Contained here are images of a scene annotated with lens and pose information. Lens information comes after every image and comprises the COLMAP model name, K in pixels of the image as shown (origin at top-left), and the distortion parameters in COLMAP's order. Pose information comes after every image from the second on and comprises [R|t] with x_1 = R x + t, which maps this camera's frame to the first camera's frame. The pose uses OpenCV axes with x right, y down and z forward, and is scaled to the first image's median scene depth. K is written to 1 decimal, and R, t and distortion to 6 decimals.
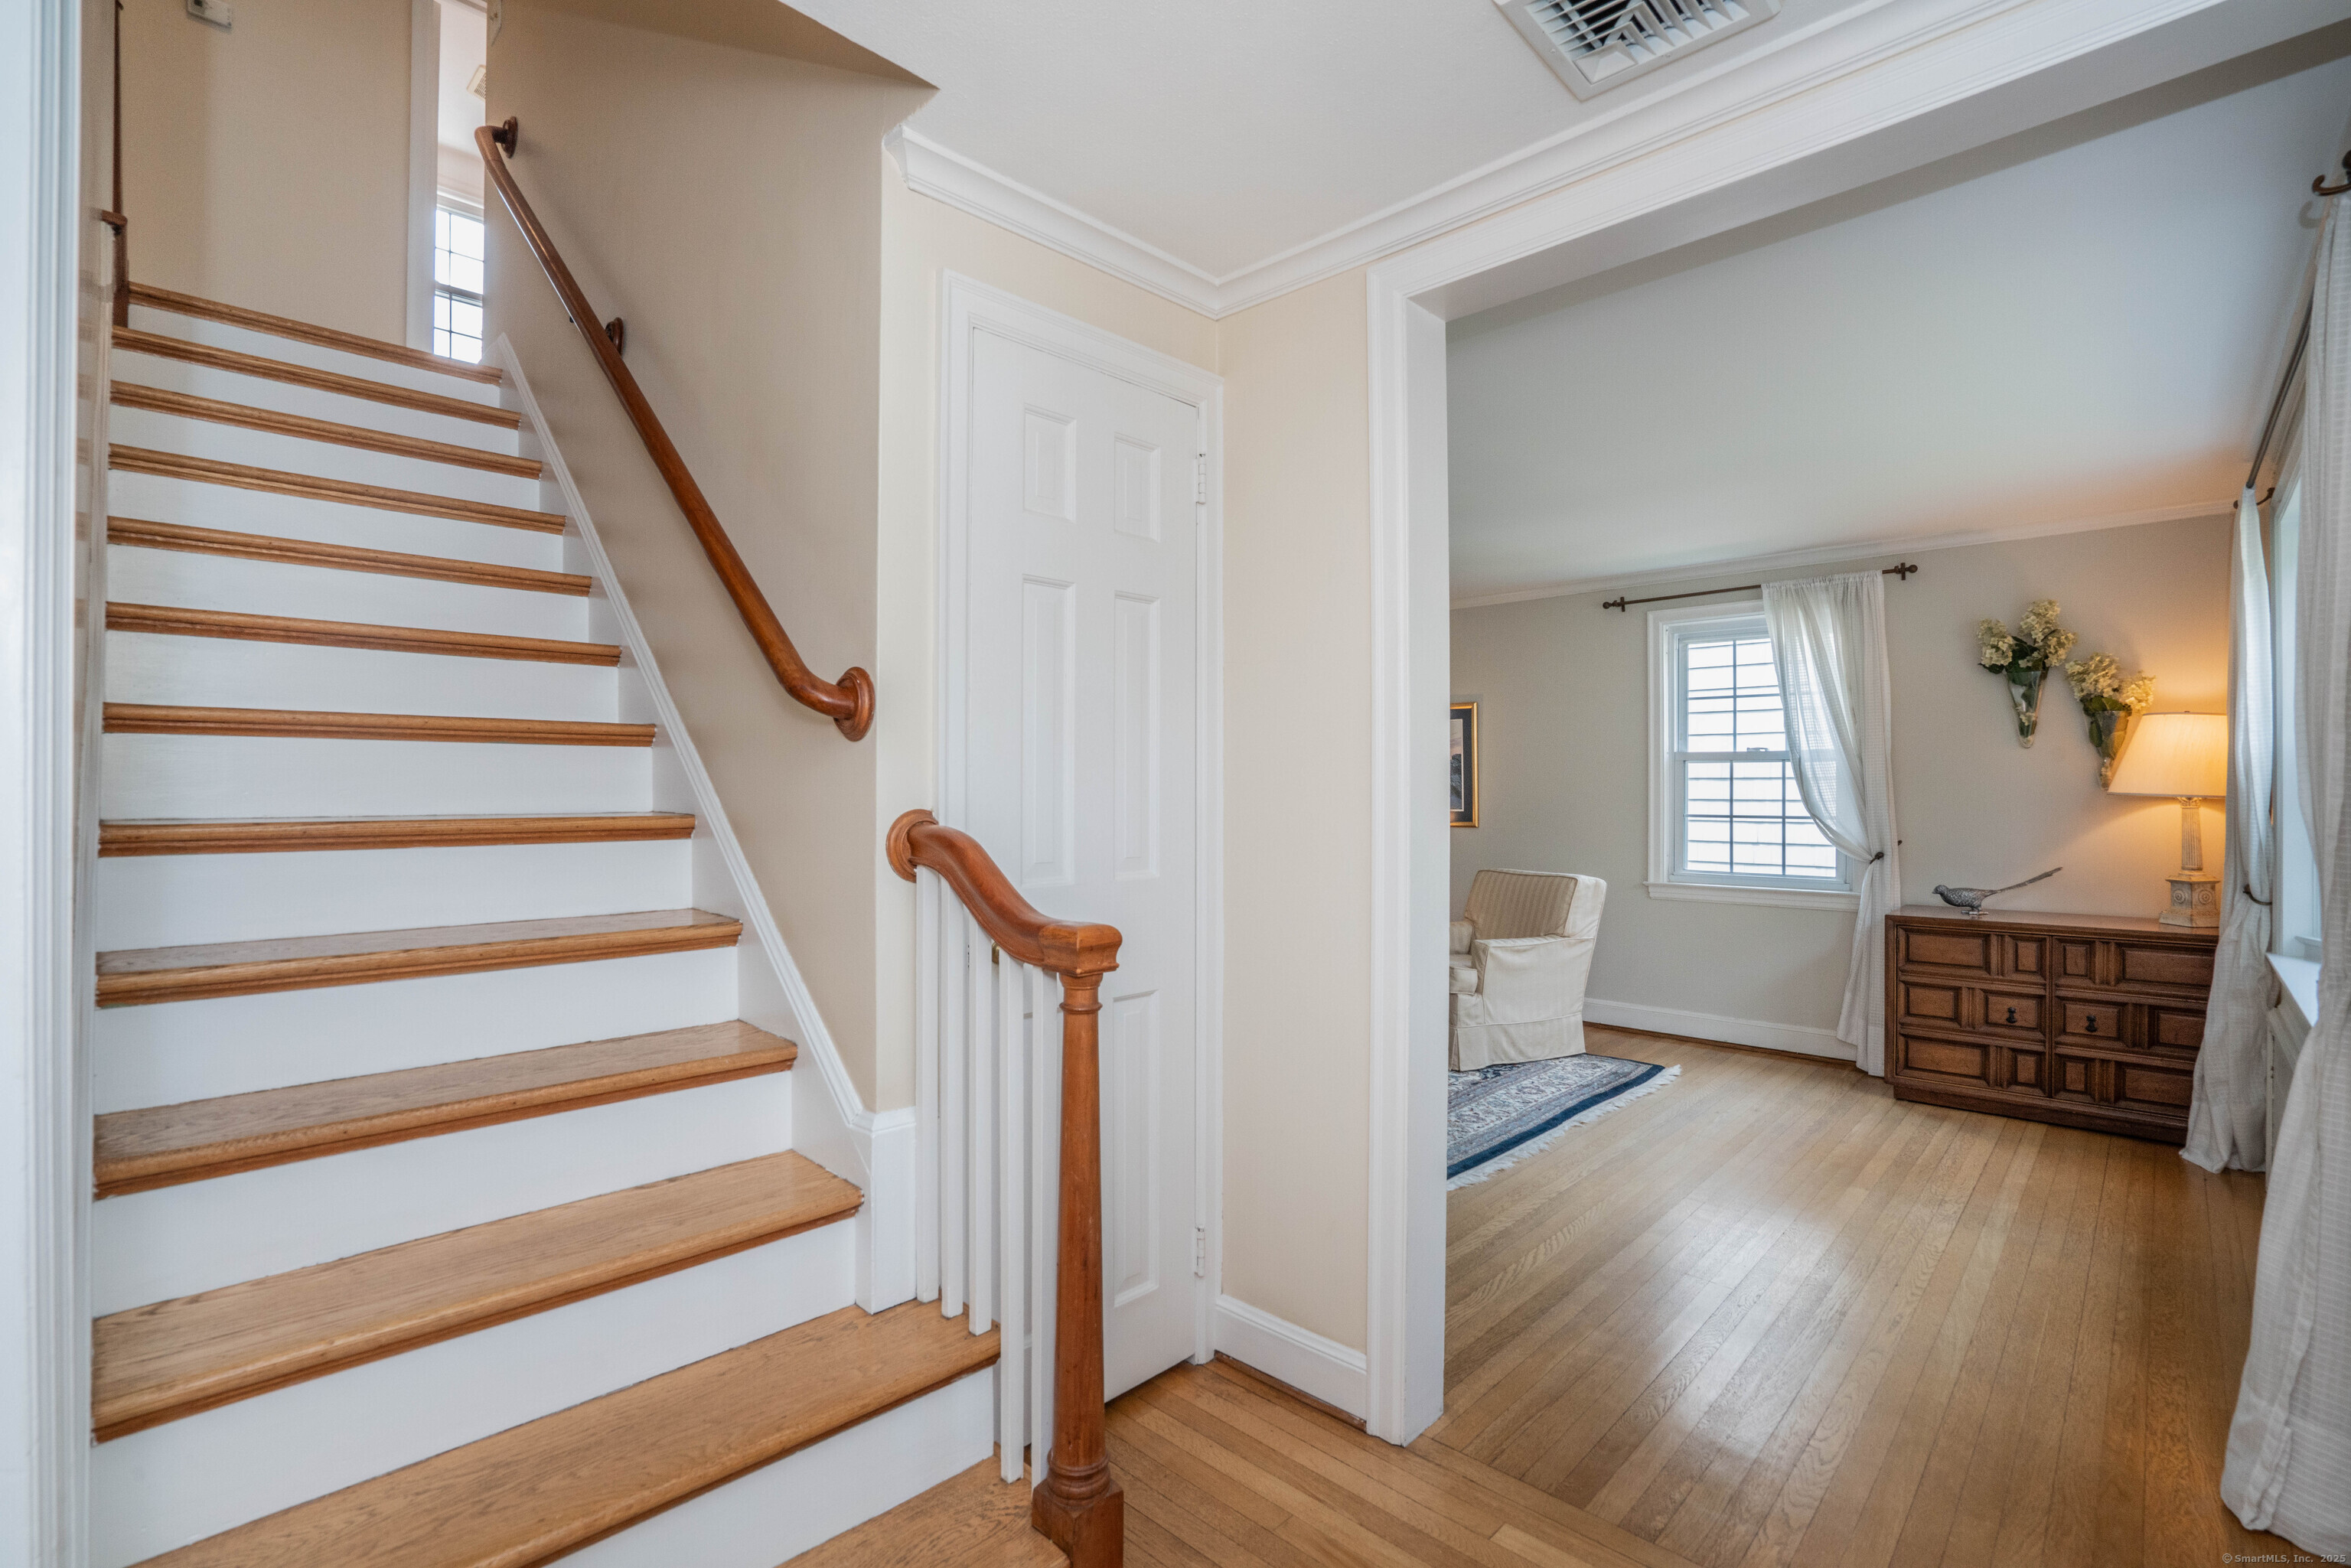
lens RADIAL K [[1072.9, 0, 1158.5], [0, 1072.9, 785.1], [0, 0, 1]] dist [-0.061127, 0.024933]
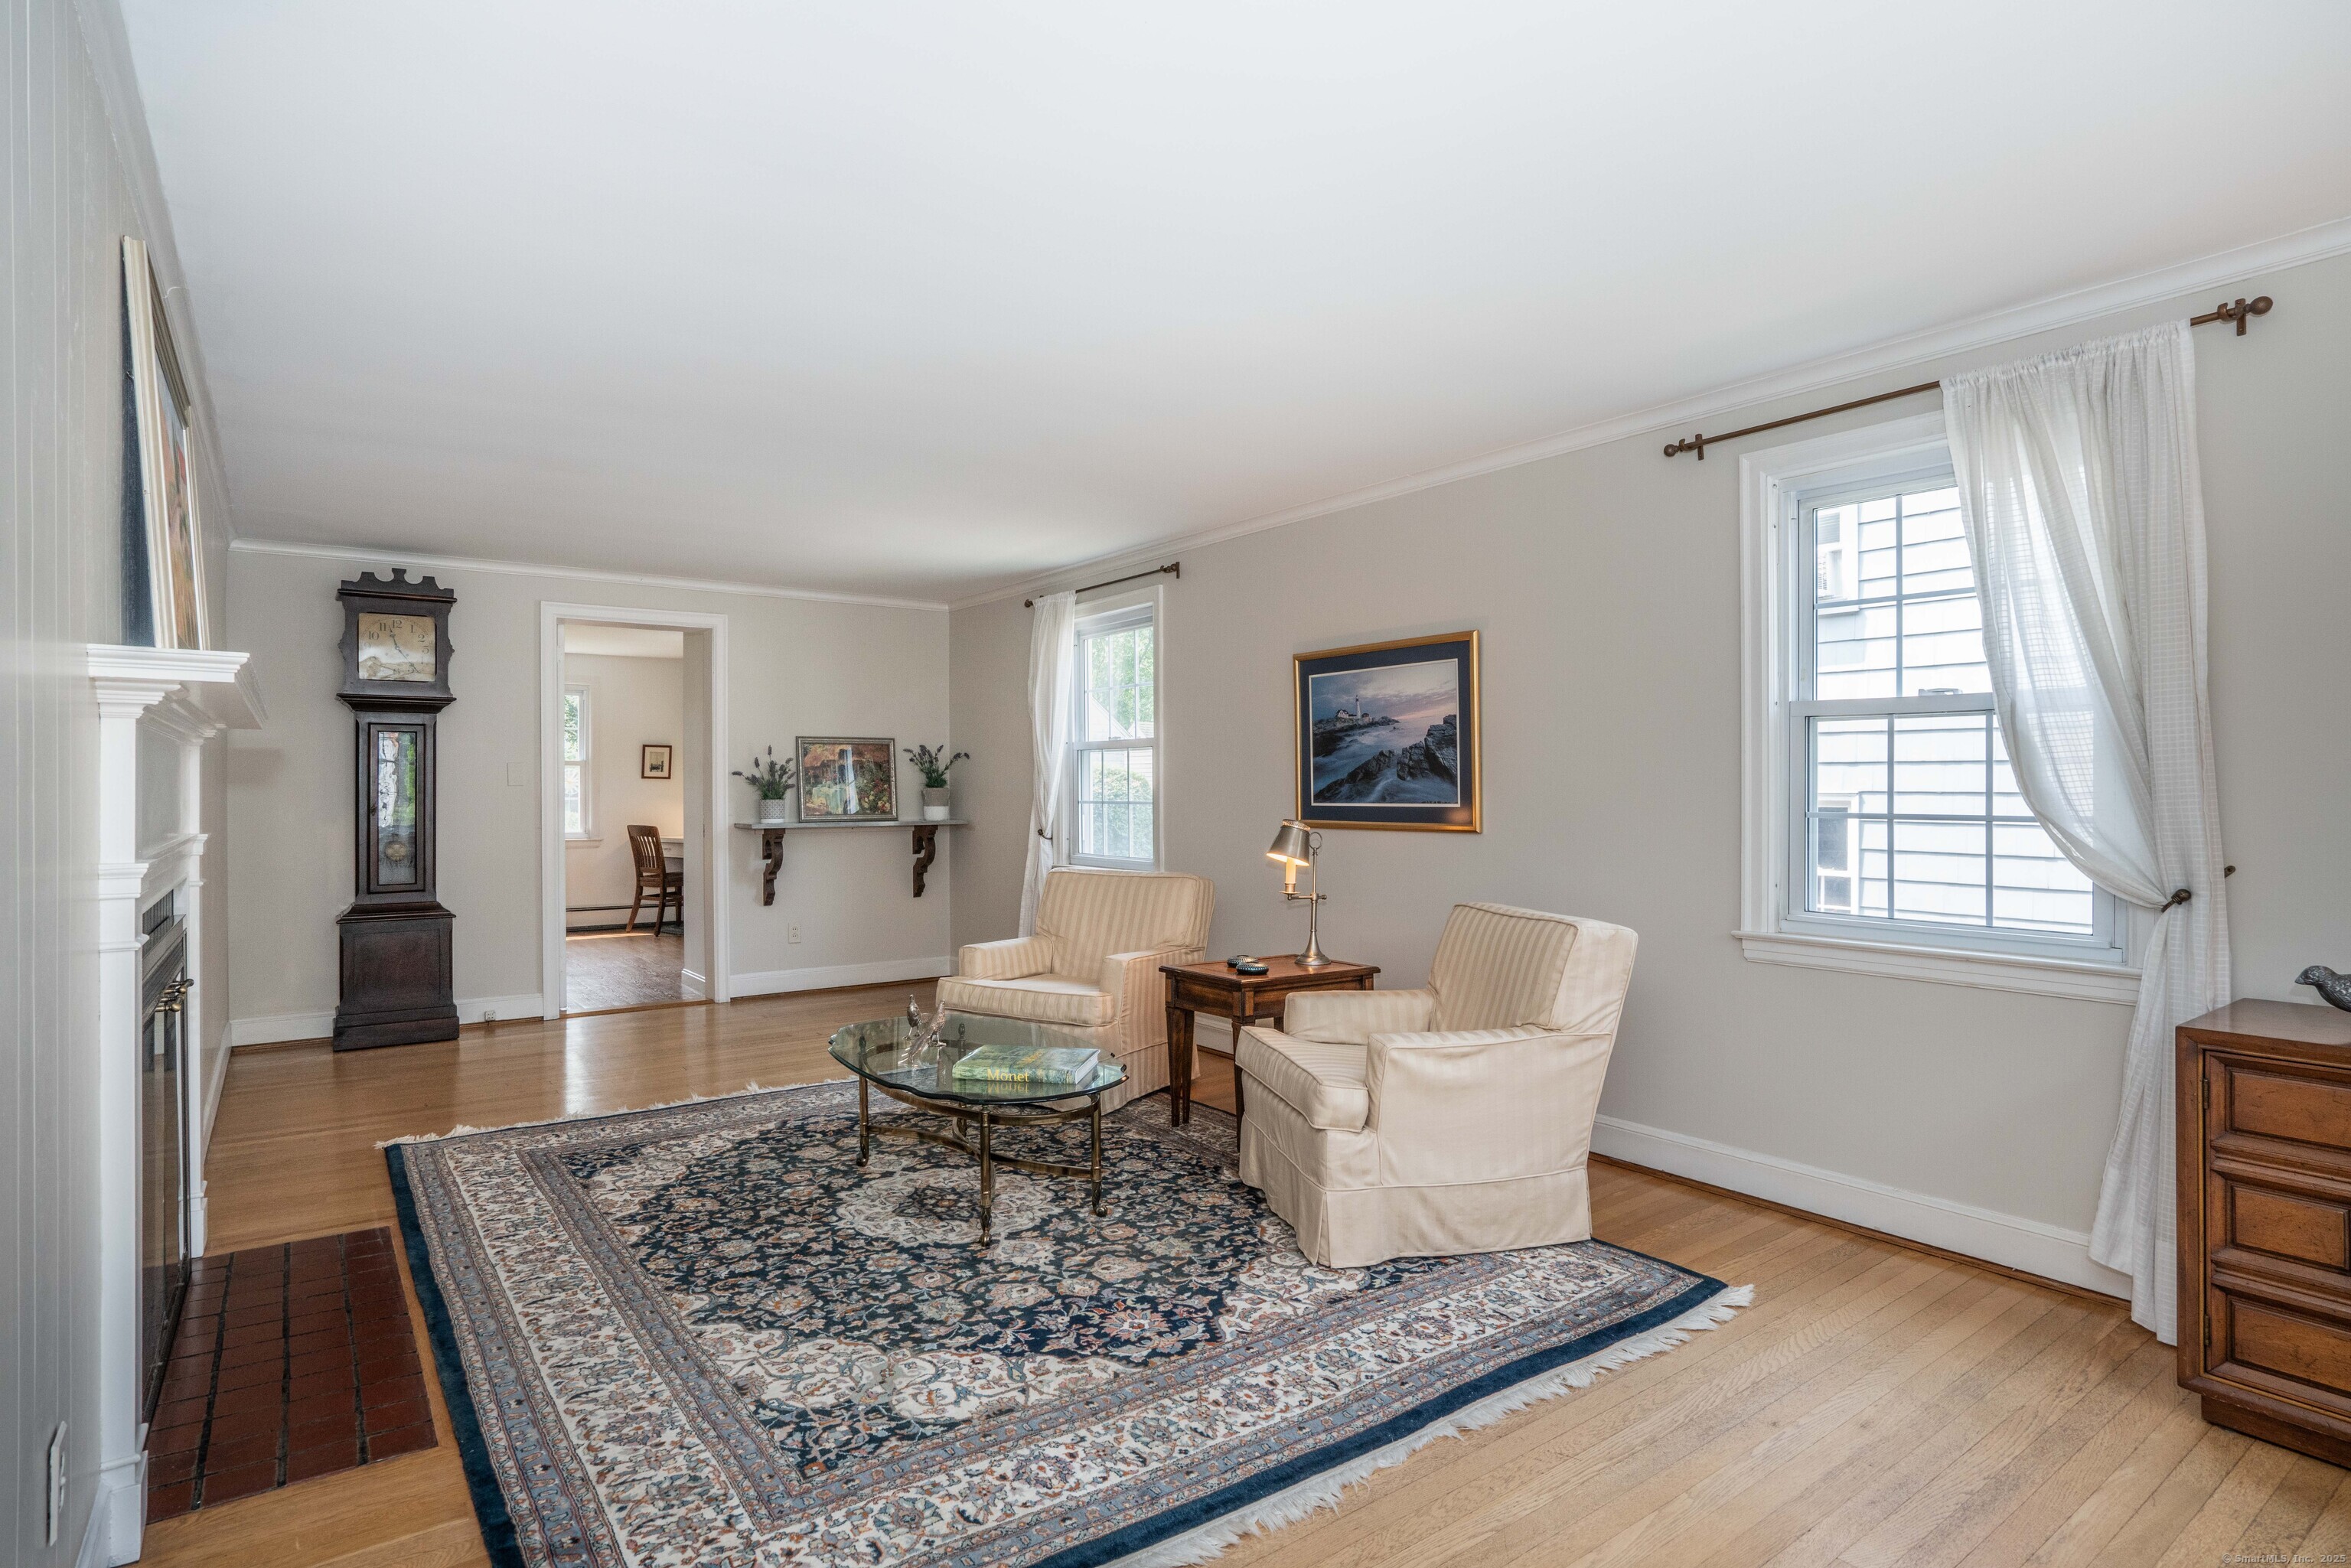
lens RADIAL K [[1225.7, 0, 1175.5], [0, 1225.7, 784.0], [0, 0, 1]] dist [-0.029681, 0.022358]
pose [[0.988589, 0.001736, -0.150631, 0.294177], [-0.001456, 0.999997, 0.001965, 0.012972], [0.150634, -0.001723, 0.988588, 0.348057]]
